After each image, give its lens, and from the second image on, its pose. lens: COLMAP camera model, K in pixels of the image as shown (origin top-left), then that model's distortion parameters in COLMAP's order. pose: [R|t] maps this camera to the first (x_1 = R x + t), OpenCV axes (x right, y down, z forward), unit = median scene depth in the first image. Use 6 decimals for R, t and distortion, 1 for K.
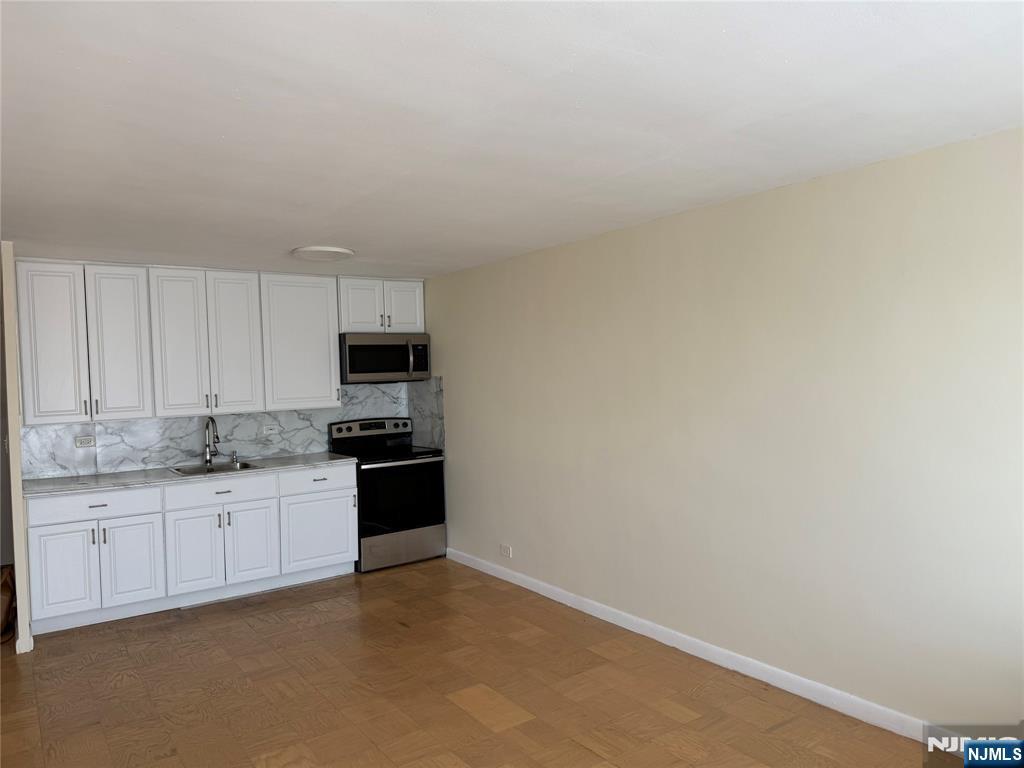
lens RADIAL K [[707.2, 0, 512.0], [0, 707.2, 384.0], [0, 0, 1]] dist [0.135866, -0.177913]
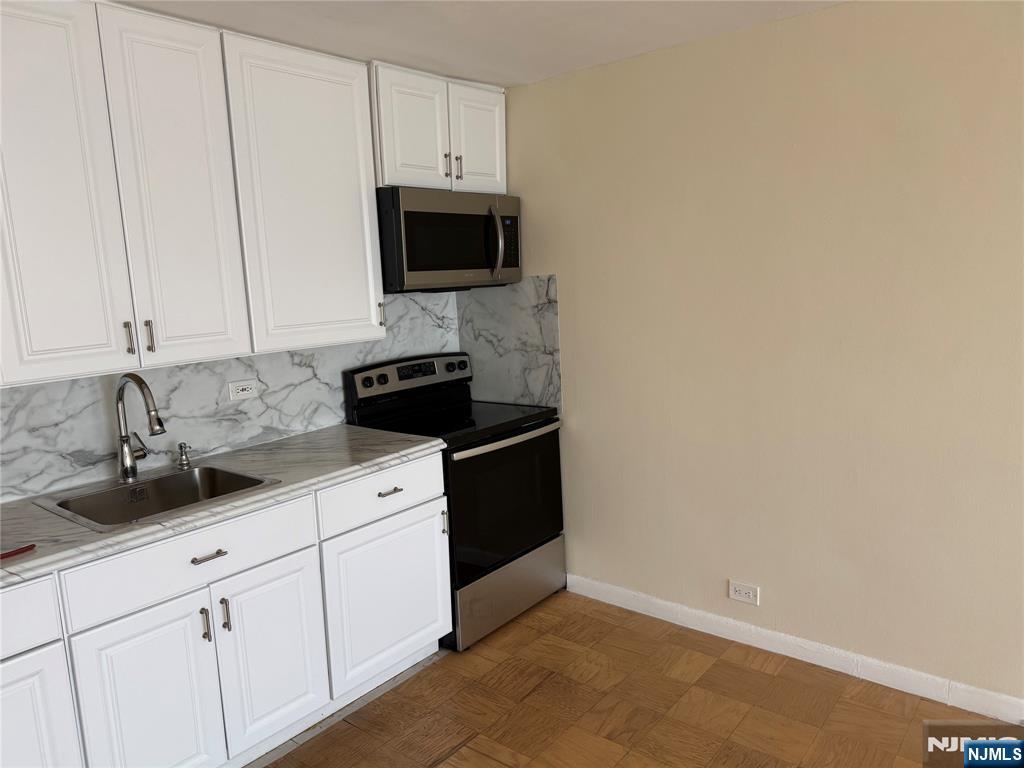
lens RADIAL K [[719.5, 0, 510.5], [0, 719.5, 392.2], [0, 0, 1]] dist [0.056375, -0.004103]
pose [[0.967621, -0.055069, 0.246326, -0.276003], [0.022390, 0.990789, 0.133552, 0.003307], [-0.251412, -0.123712, 0.959941, 0.471082]]
